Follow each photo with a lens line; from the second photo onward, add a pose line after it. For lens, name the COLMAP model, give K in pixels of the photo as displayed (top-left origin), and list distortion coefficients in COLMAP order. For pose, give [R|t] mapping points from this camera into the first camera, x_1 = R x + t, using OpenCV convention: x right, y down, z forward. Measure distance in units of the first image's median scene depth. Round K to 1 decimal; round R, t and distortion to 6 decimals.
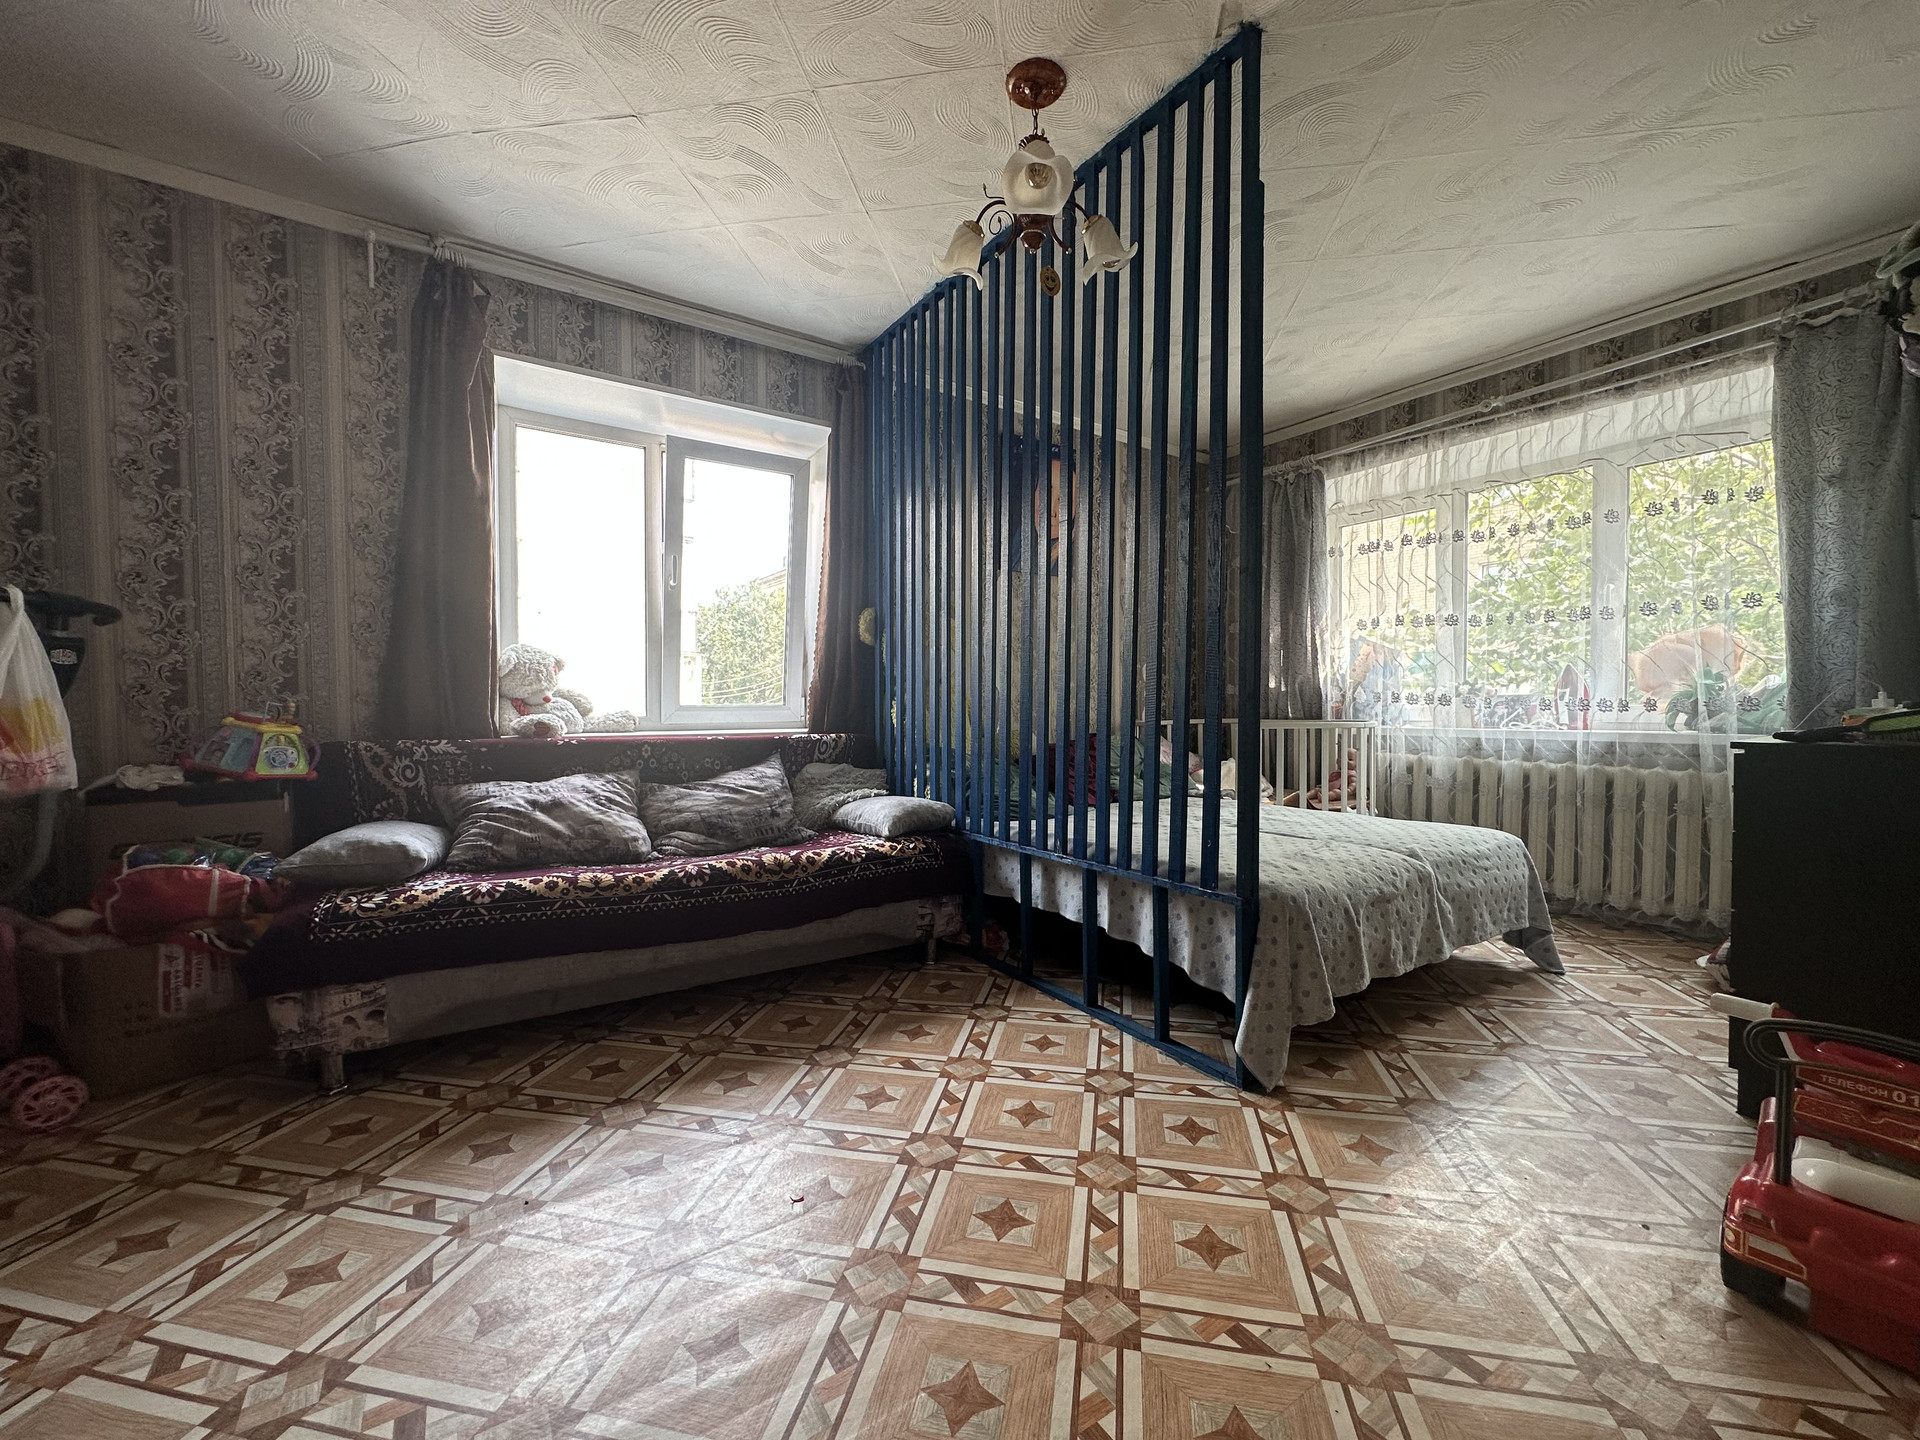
lens RADIAL K [[765.9, 0, 961.0], [0, 765.9, 716.3], [0, 0, 1]] dist [-0.001541, 0.000122]
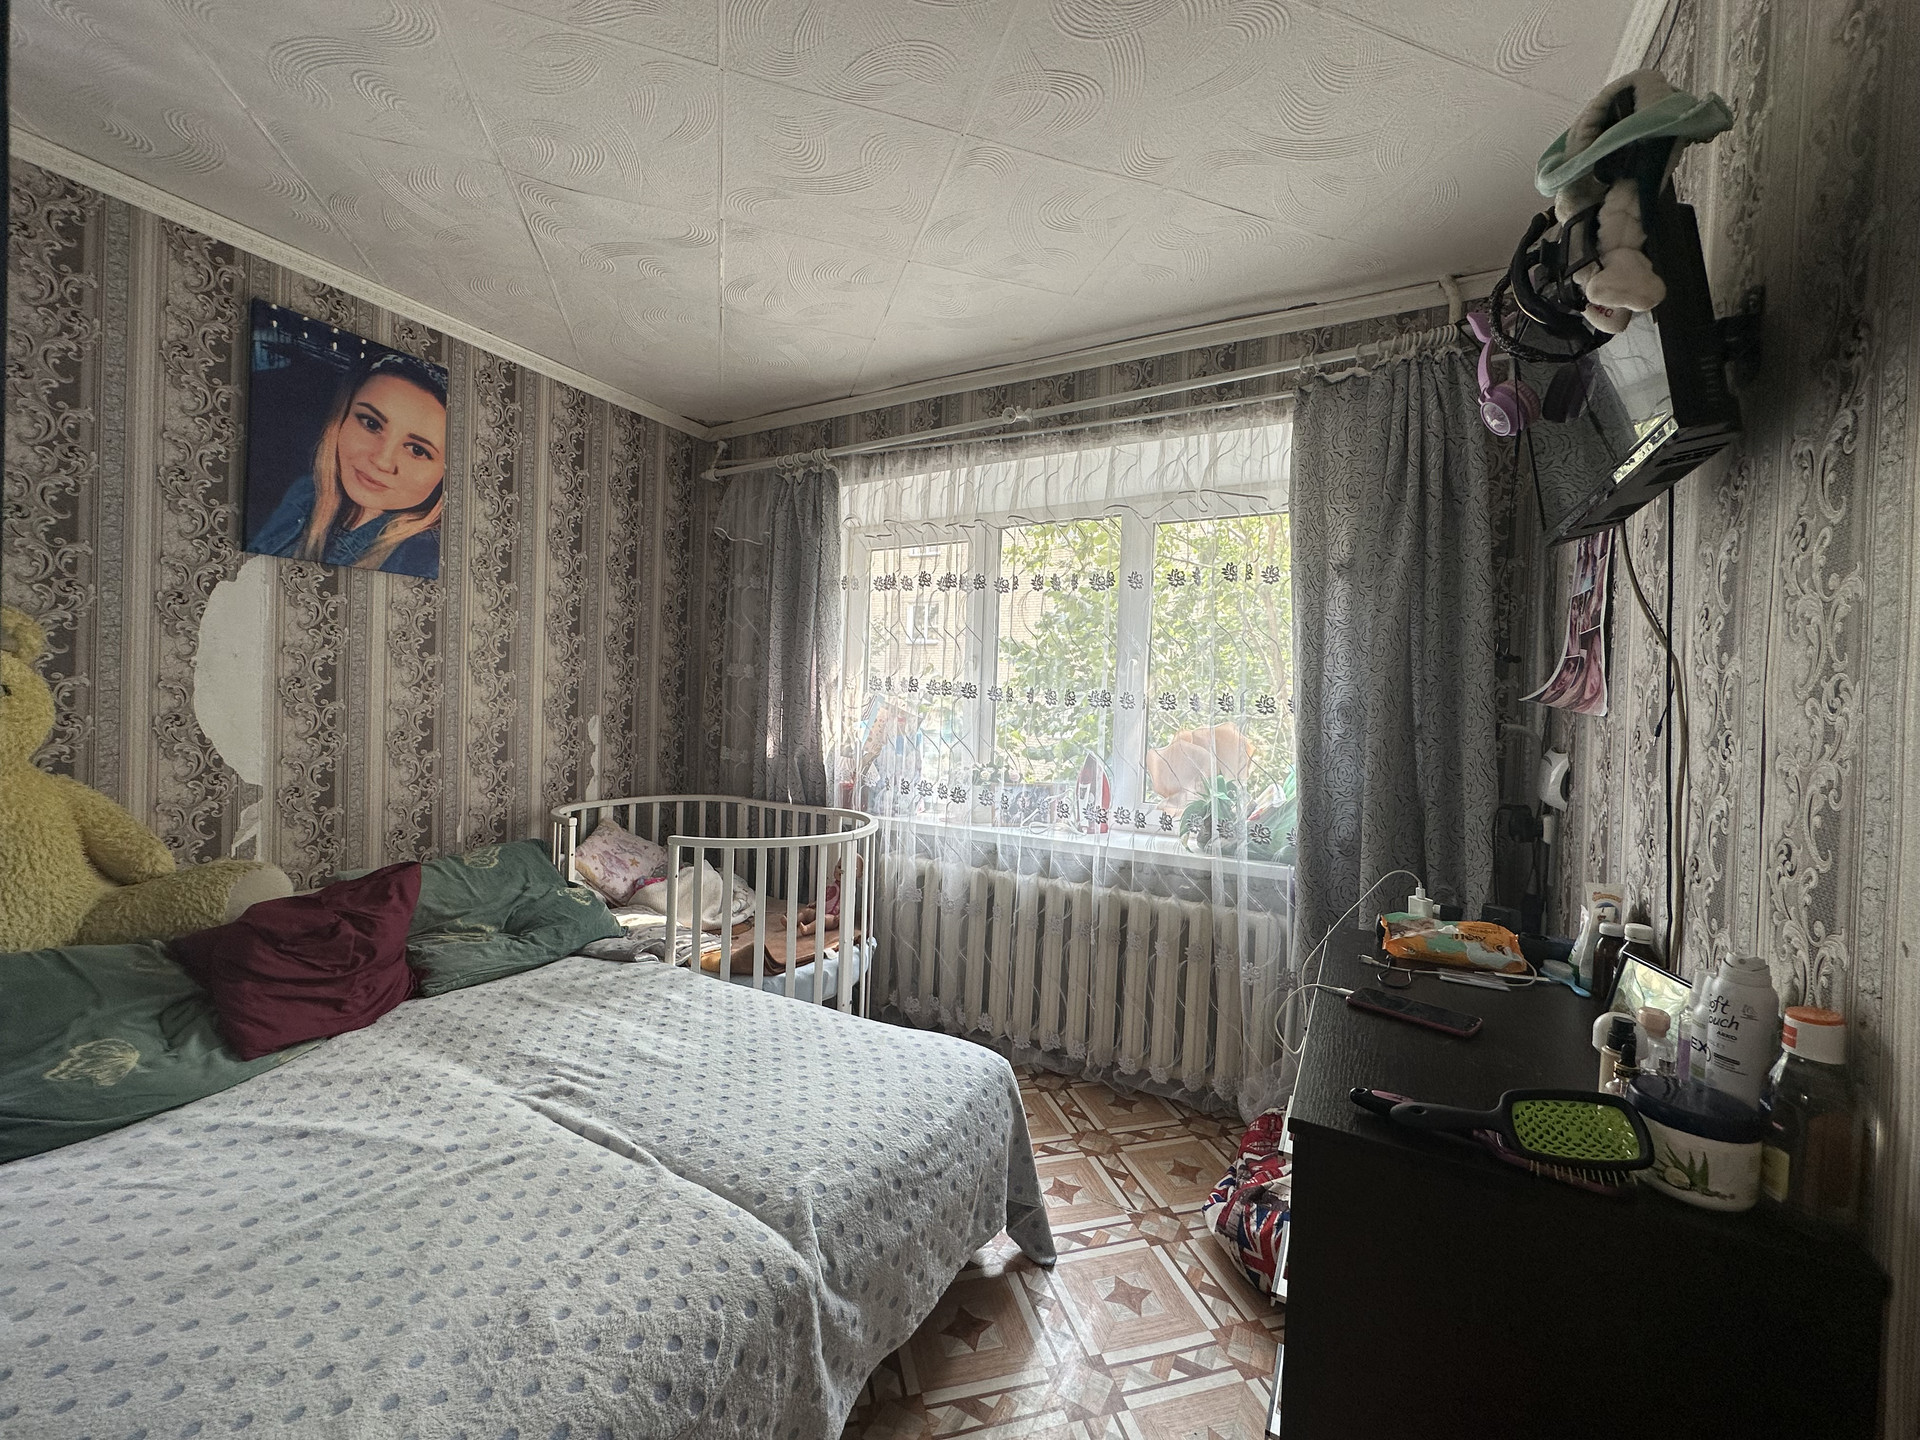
lens RADIAL K [[765.9, 0, 961.0], [0, 765.9, 716.3], [0, 0, 1]] dist [-0.001541, 0.000122]
pose [[0.892329, 0.023111, 0.450793, 0.330197], [-0.026780, 0.999640, 0.001759, -0.115926], [-0.450590, -0.013642, 0.892627, 0.365572]]
